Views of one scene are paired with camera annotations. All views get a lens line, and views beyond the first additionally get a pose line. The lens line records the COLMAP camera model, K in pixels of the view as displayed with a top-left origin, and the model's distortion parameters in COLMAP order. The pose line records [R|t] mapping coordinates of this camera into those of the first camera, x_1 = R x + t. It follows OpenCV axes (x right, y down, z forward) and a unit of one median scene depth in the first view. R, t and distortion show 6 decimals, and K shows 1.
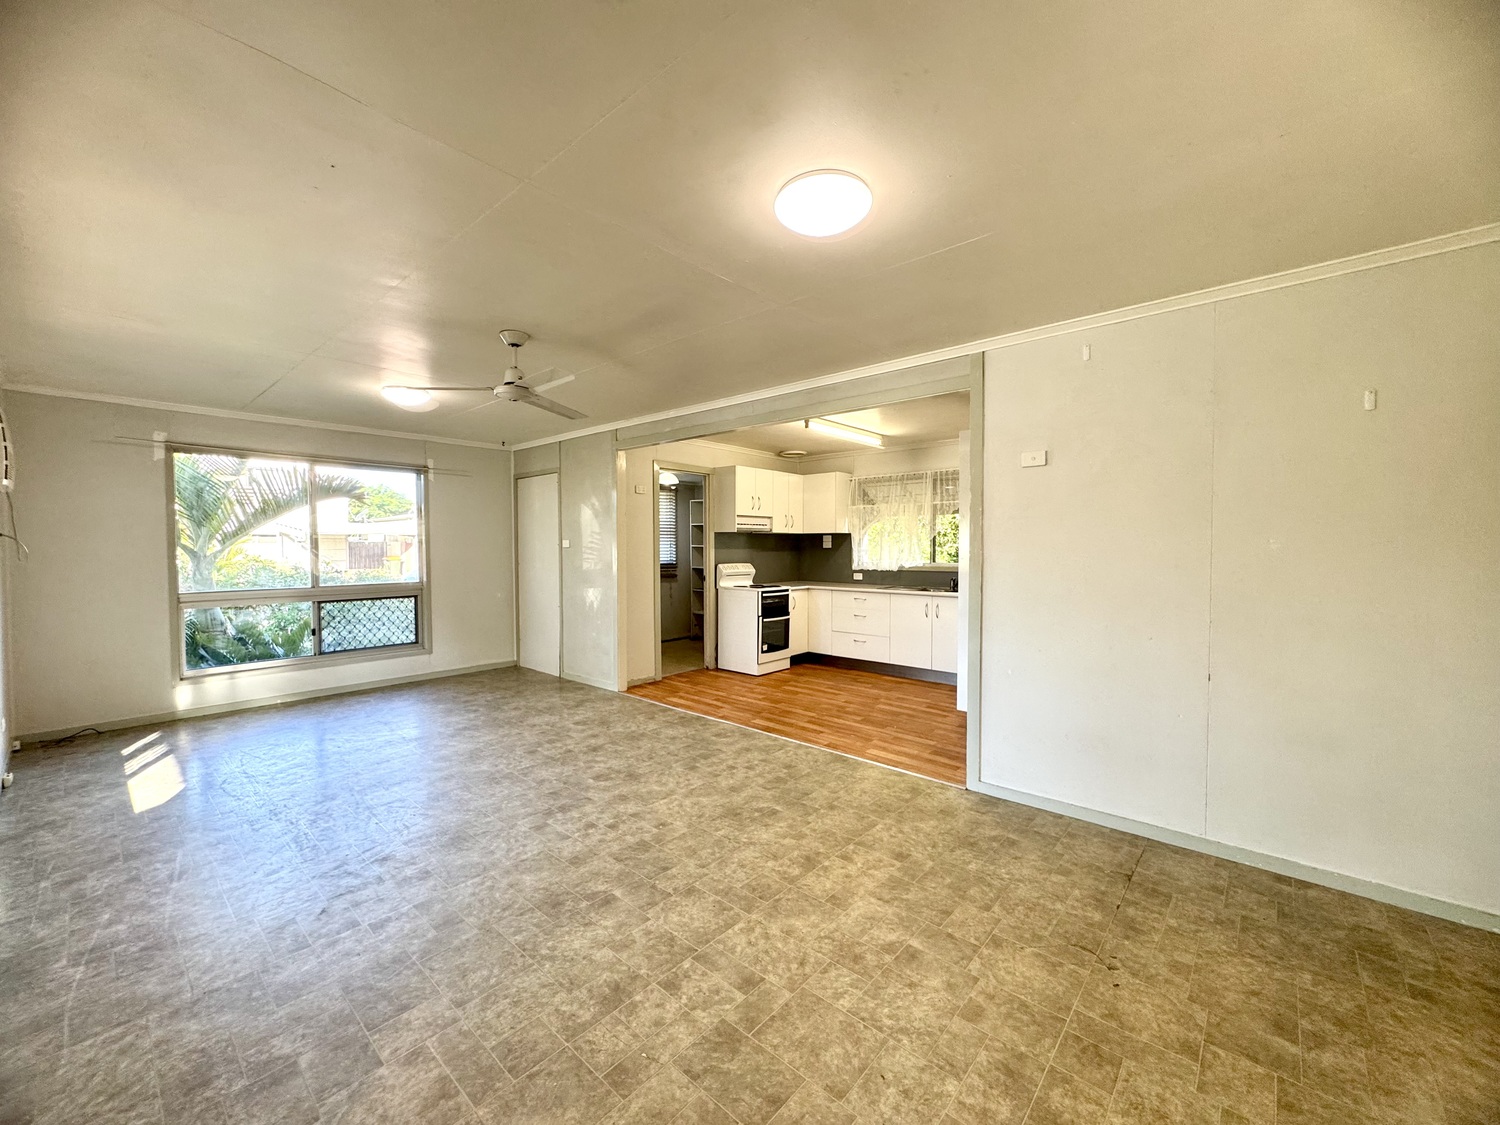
lens RADIAL K [[596.1, 0, 752.7], [0, 596.1, 559.5], [0, 0, 1]] dist [-0.001358, -0.000209]
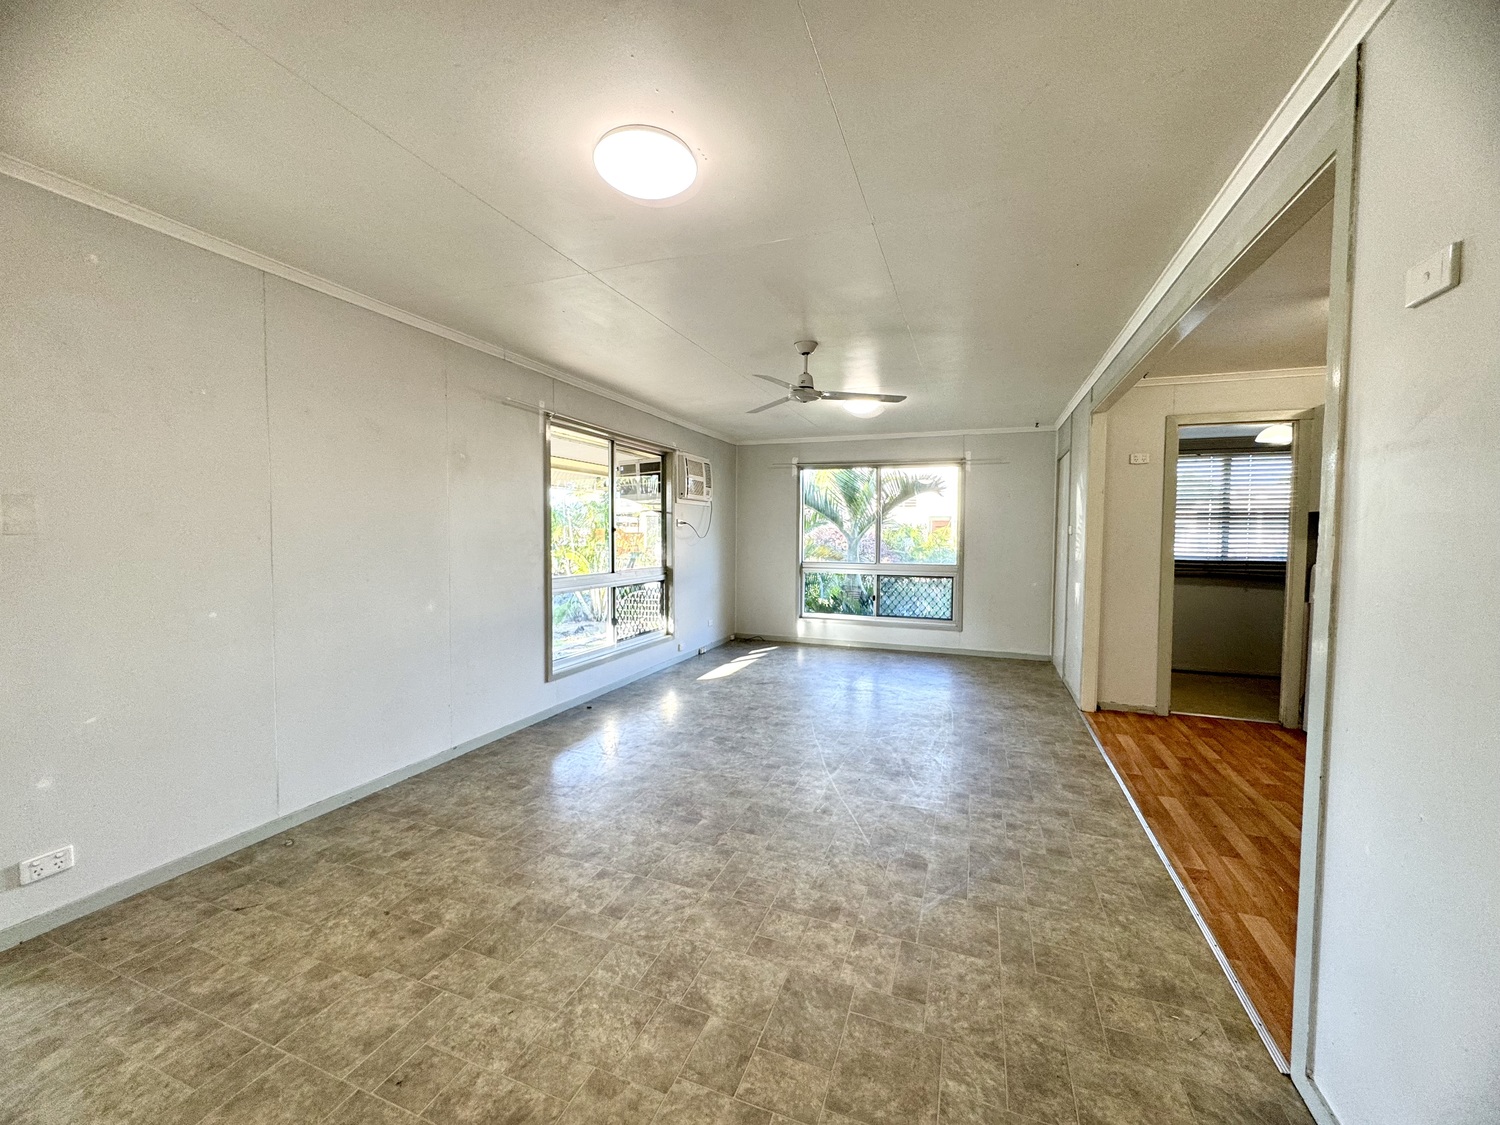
lens RADIAL K [[596.1, 0, 748.4], [0, 596.1, 562.2], [0, 0, 1]] dist [-0.001358, -0.000209]
pose [[0.351916, 0.050763, -0.934654, 0.436386], [-0.032601, 0.998587, 0.041960, -0.001229], [0.935464, 0.015704, 0.353074, 0.329295]]
